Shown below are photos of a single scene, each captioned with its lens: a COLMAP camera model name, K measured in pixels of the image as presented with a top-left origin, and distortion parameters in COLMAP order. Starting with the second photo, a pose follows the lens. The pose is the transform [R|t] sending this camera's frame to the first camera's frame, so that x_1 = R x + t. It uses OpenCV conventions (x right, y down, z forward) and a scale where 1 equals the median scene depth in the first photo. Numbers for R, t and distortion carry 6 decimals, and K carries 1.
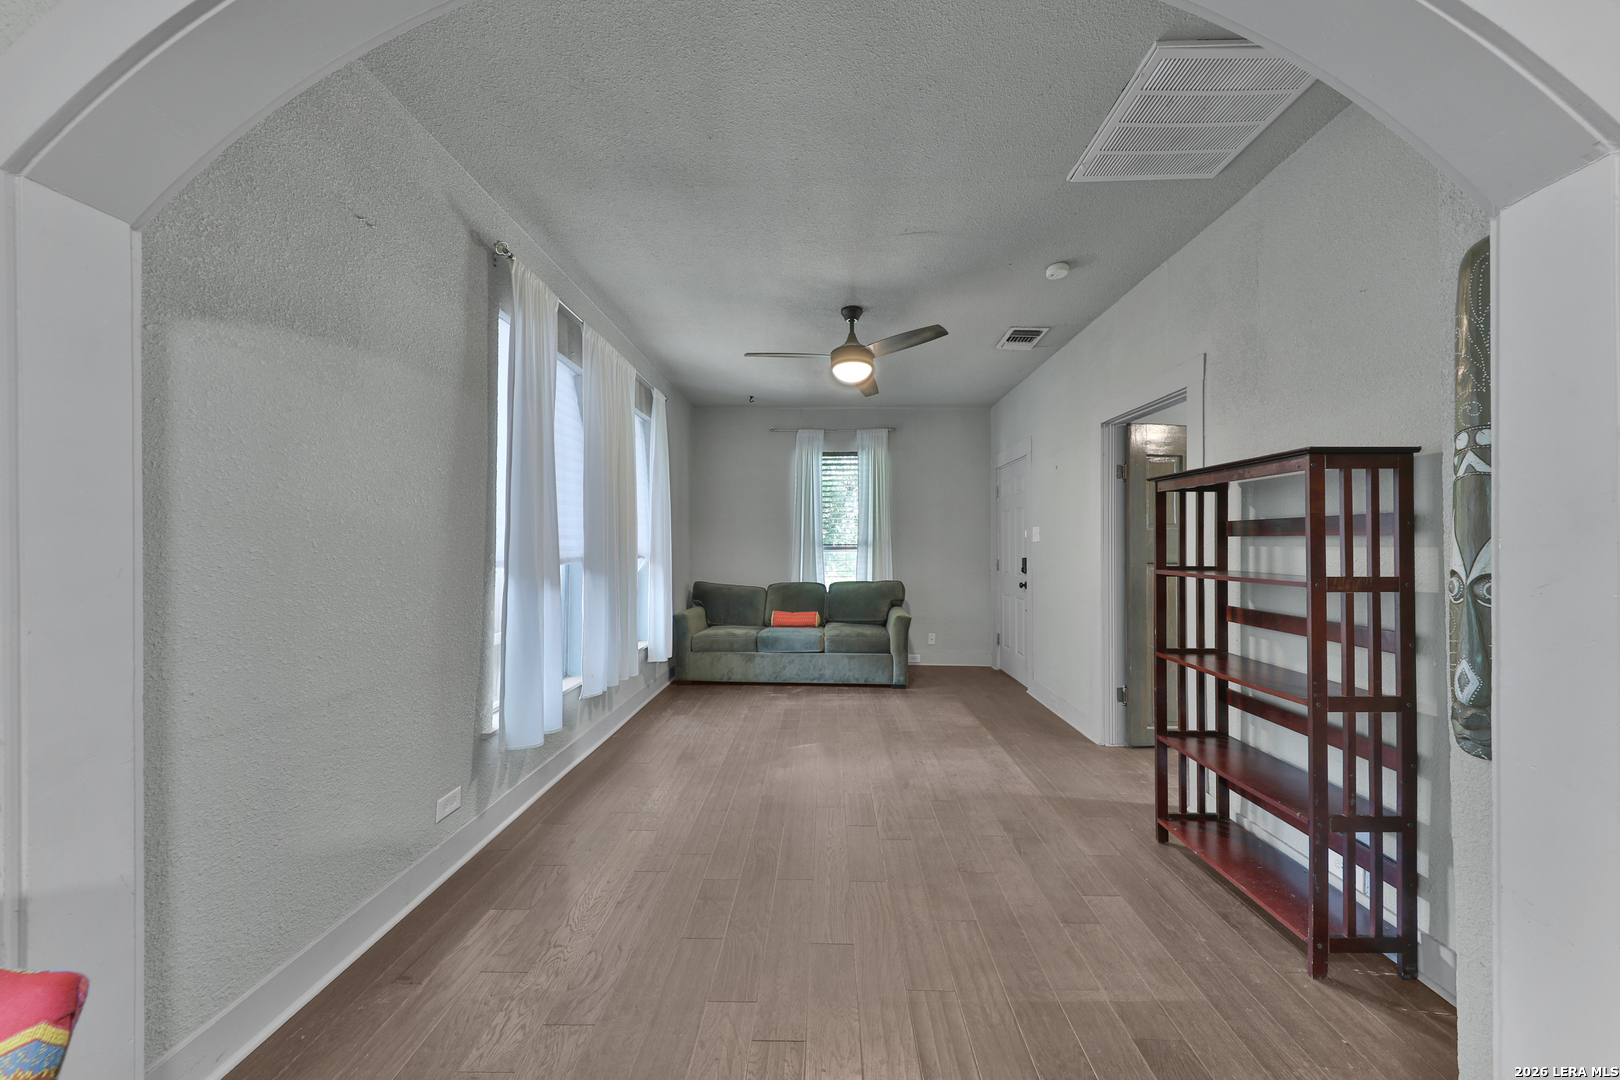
lens RADIAL K [[522.5, 0, 808.0], [0, 522.5, 548.4], [0, 0, 1]] dist [0.000661, -0.000073]
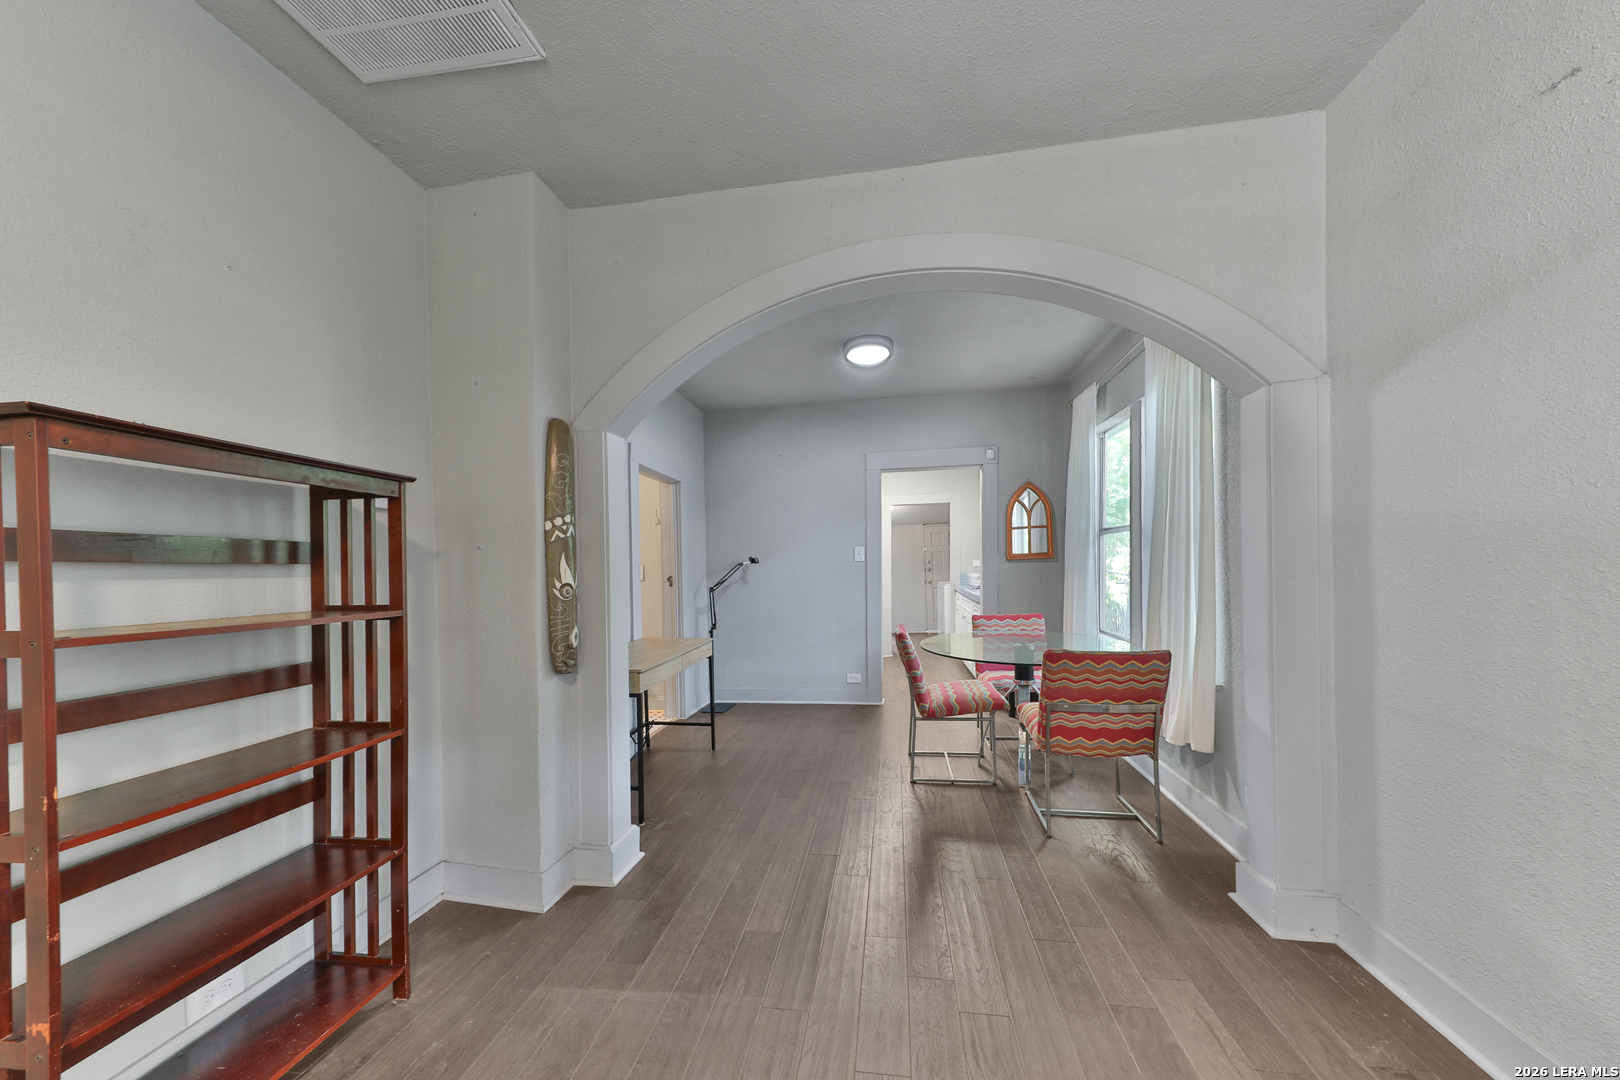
lens RADIAL K [[559.1, 0, 793.8], [0, 559.1, 582.7], [0, 0, 1]] dist [0.018788, -0.000075]
pose [[-0.989127, 0.017636, 0.146004, 0.036035], [0.020987, 0.999550, 0.021448, -0.000793], [-0.145560, 0.024279, -0.989051, 1.673759]]
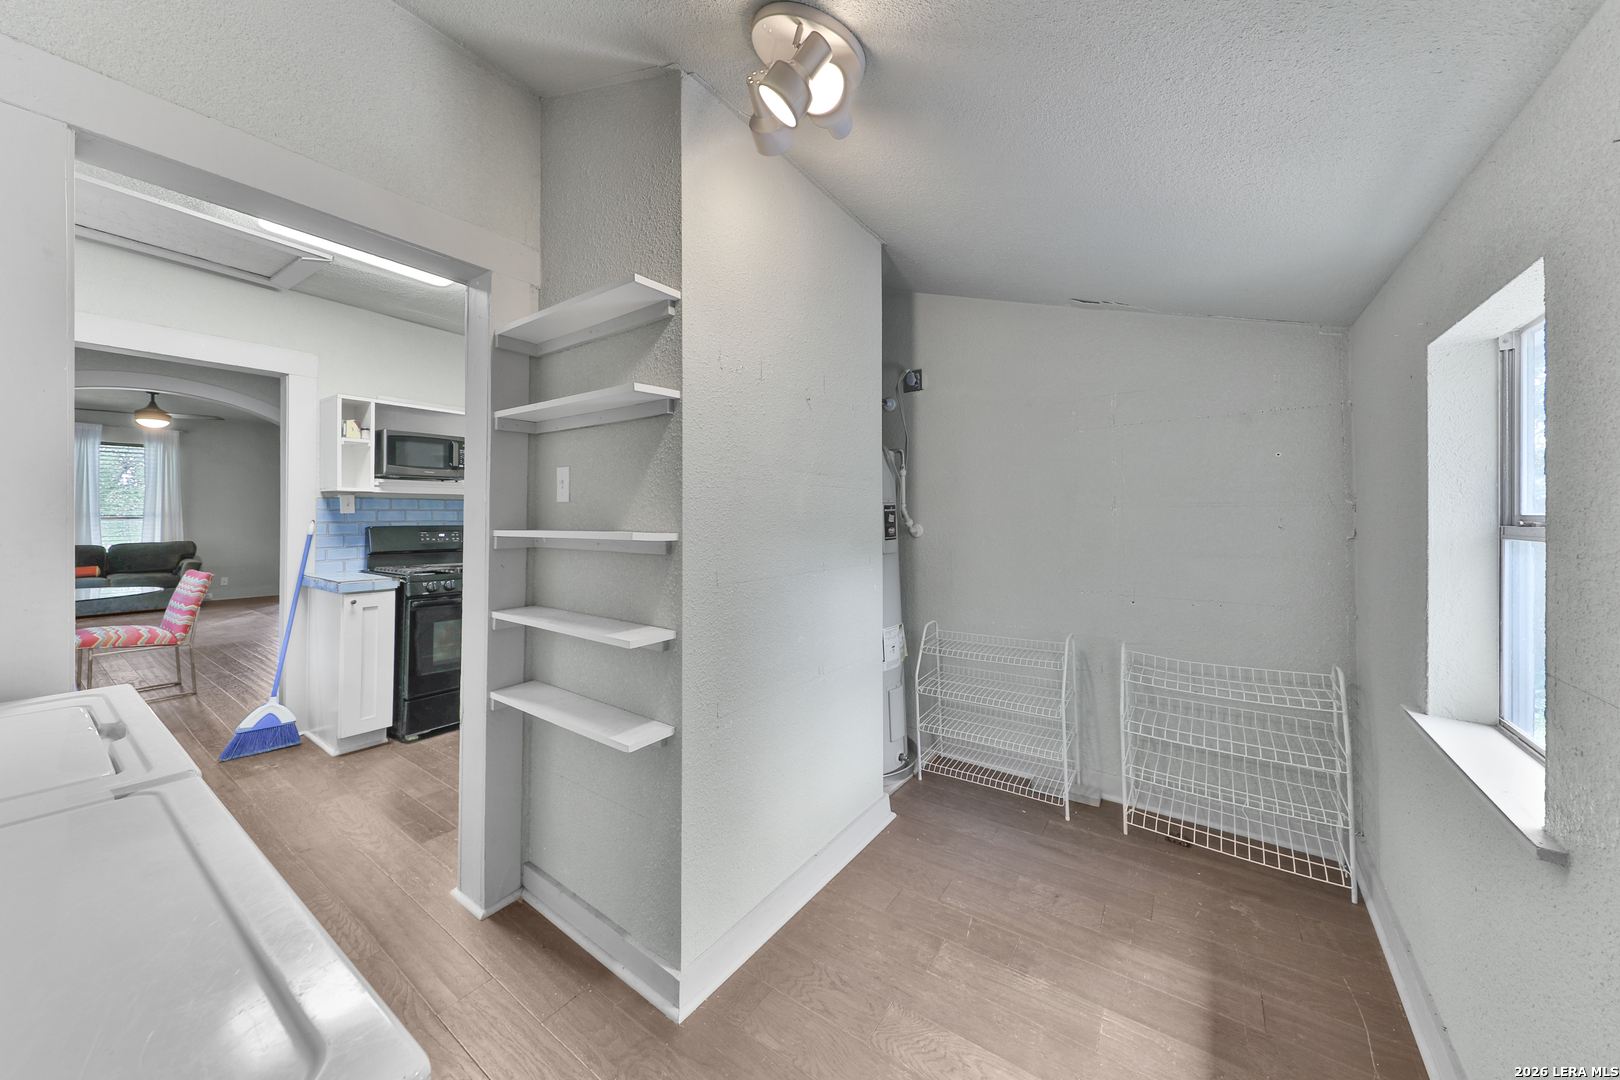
lens RADIAL K [[568.9, 0, 828.3], [0, 568.9, 514.2], [0, 0, 1]] dist [0.009563, 0.000037]
pose [[0.533193, 0.008570, 0.845950, -0.523577], [-0.009679, 0.999945, -0.004029, -0.051297], [-0.845938, -0.006040, 0.533247, -3.019963]]
